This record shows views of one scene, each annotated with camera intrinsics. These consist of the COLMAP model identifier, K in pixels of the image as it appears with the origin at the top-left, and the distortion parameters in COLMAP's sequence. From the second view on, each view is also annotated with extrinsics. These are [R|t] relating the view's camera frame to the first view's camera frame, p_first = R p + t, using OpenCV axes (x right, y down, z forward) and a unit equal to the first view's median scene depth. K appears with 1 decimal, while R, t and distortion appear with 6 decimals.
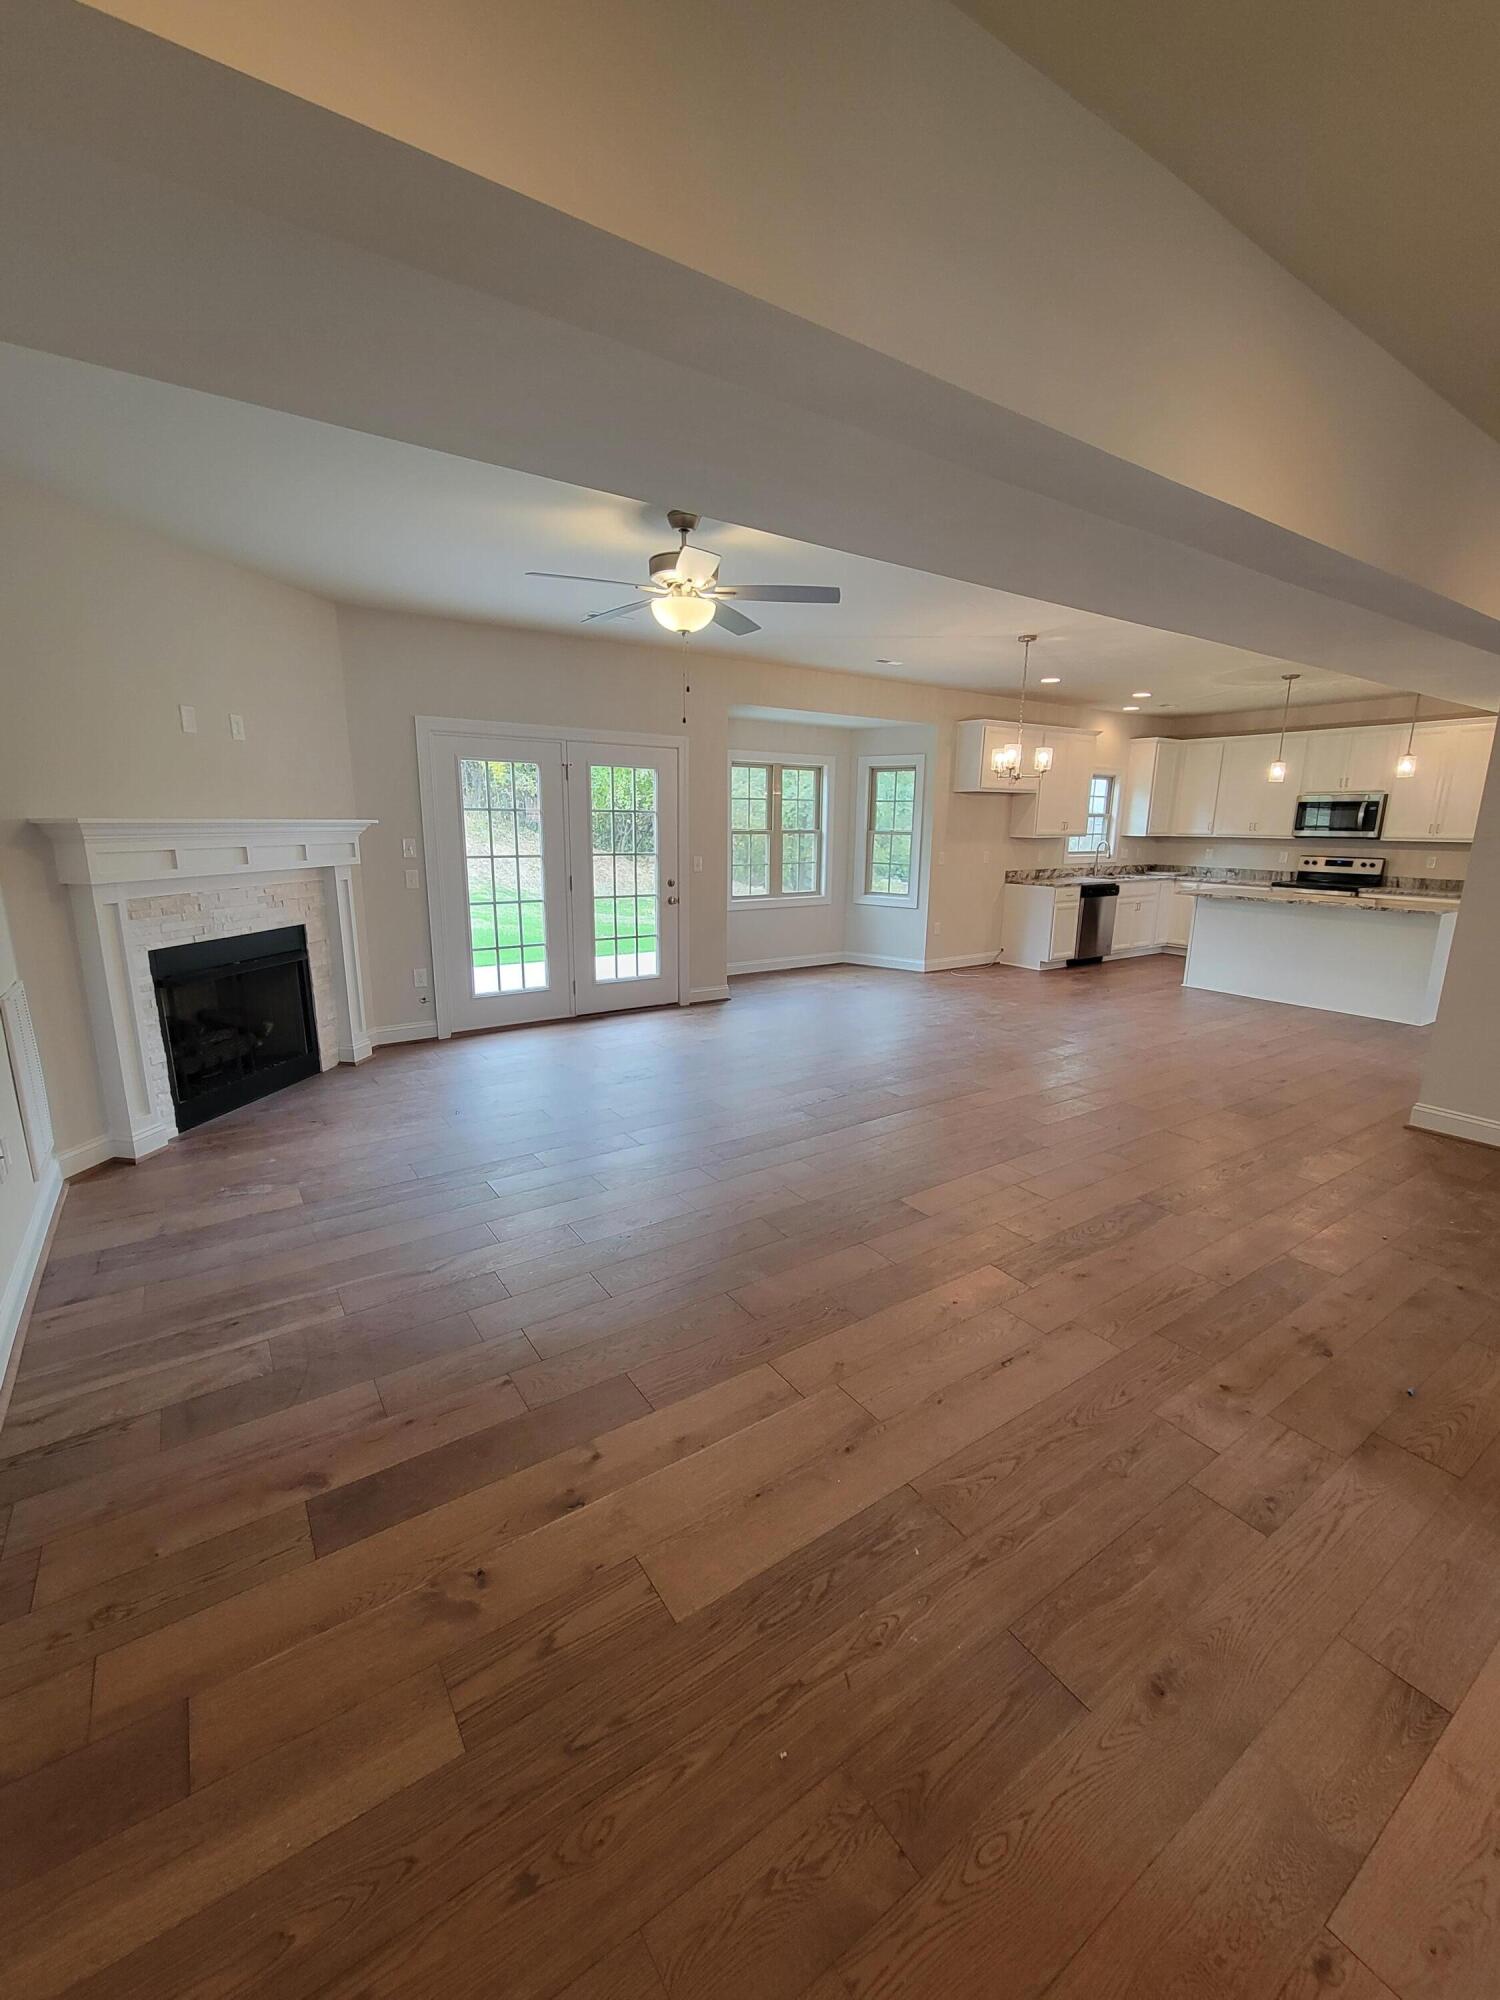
lens RADIAL K [[819.4, 0, 736.4], [0, 819.4, 999.8], [0, 0, 1]] dist [0.019666, -0.010643]
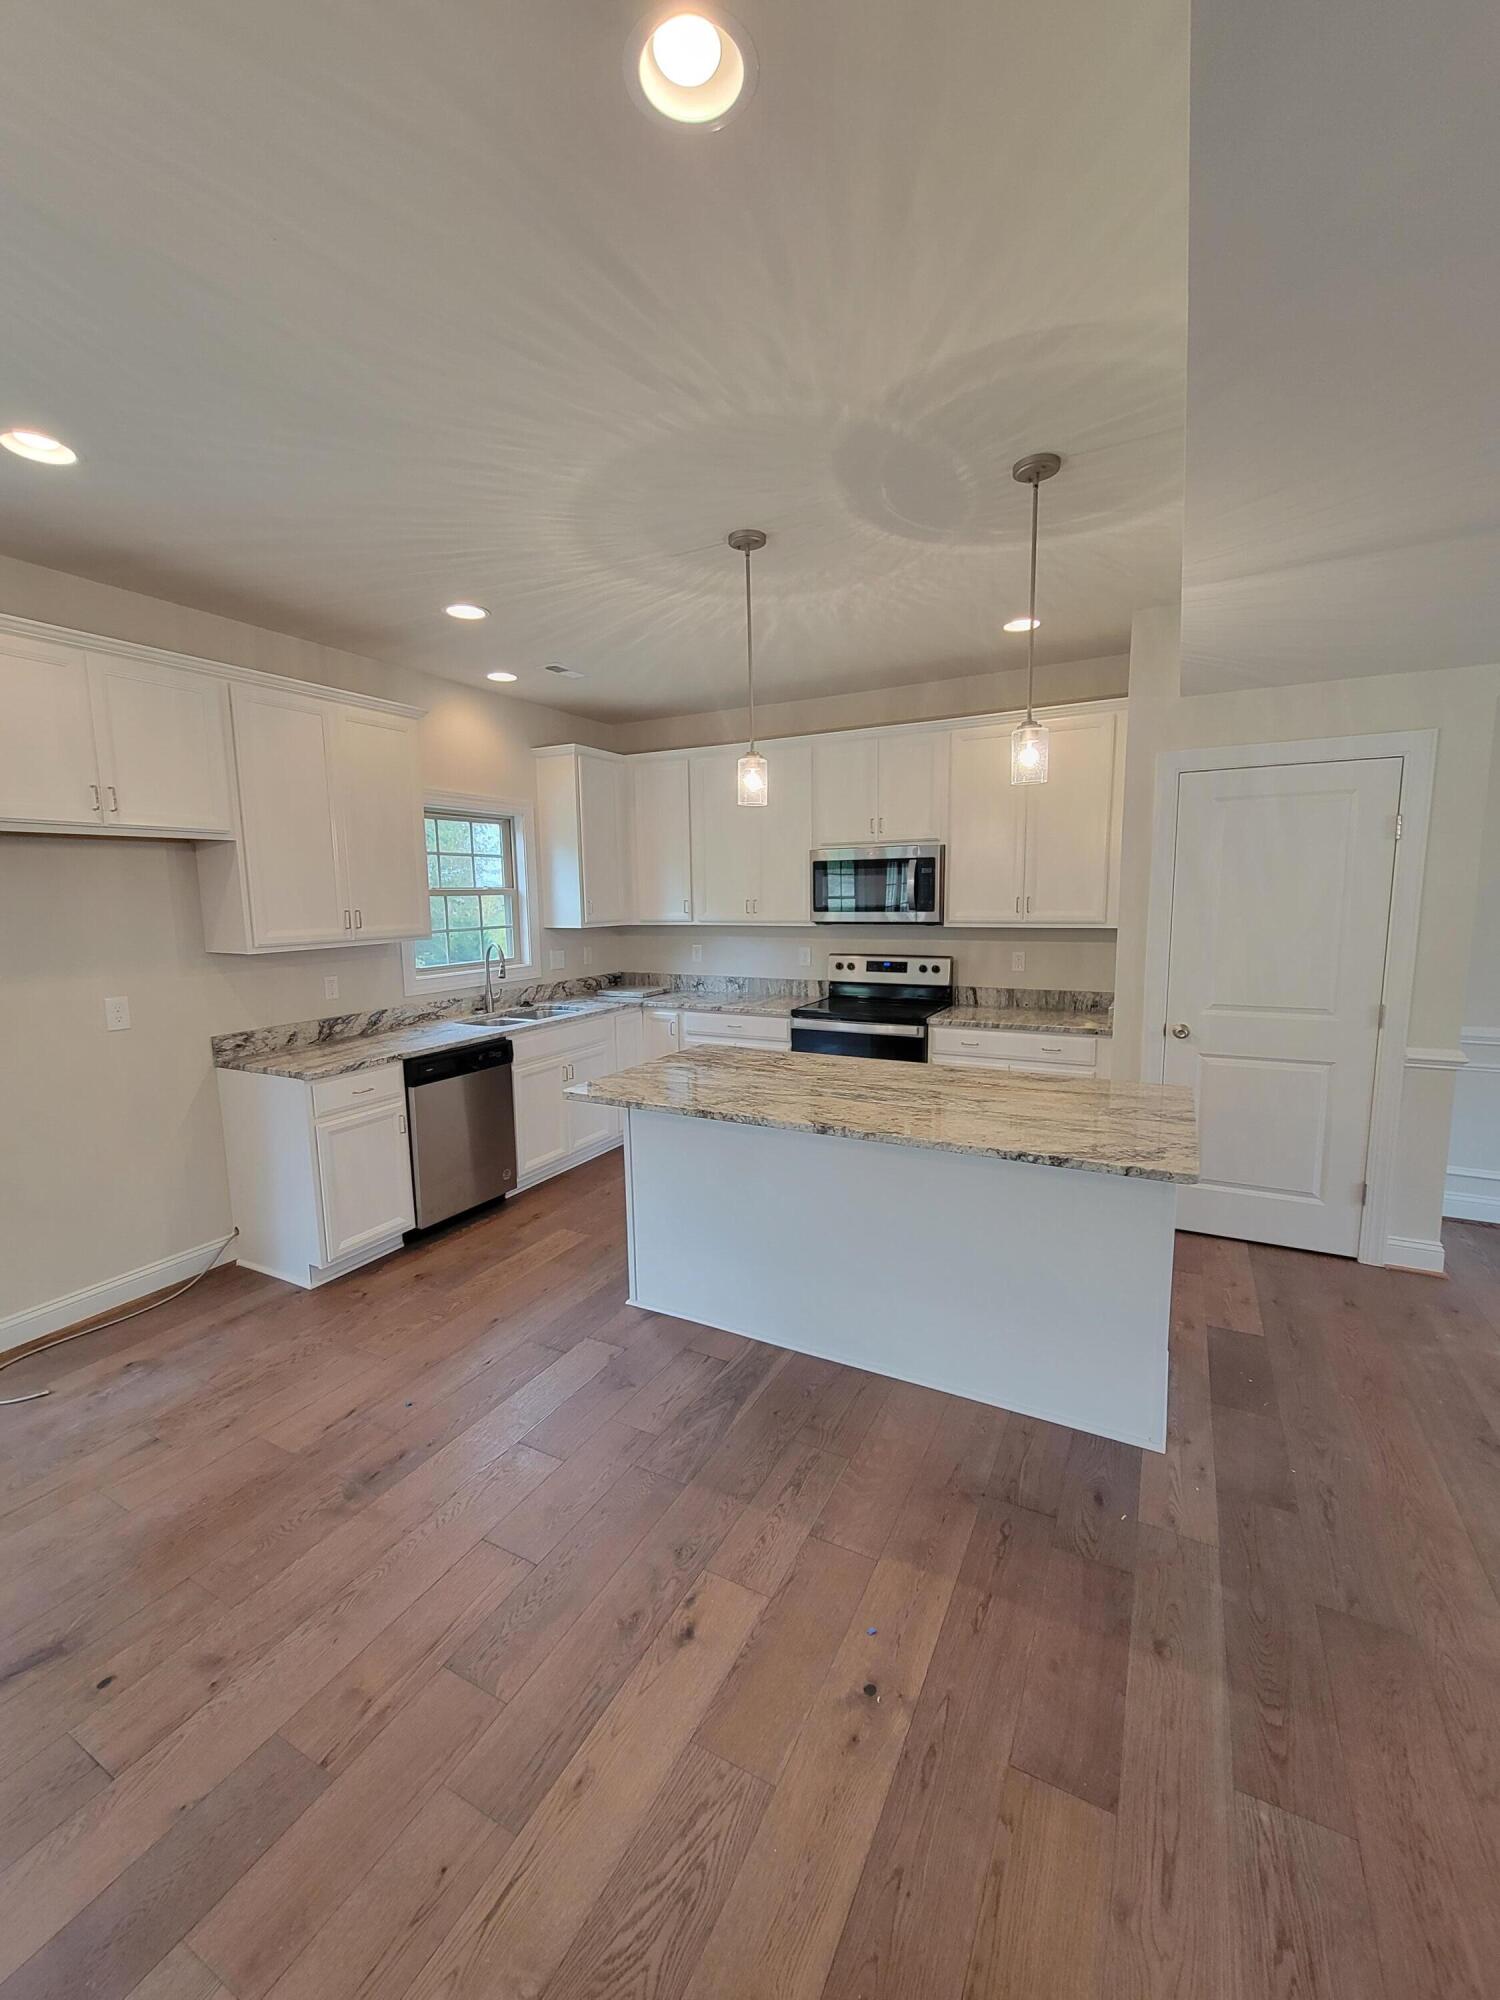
lens RADIAL K [[819.4, 0, 736.4], [0, 819.4, 999.8], [0, 0, 1]] dist [0.019666, -0.010643]
pose [[0.886017, -0.084870, 0.455819, 0.365729], [0.123334, 0.990826, -0.055250, -0.120036], [-0.446949, 0.105171, 0.888356, 0.528280]]
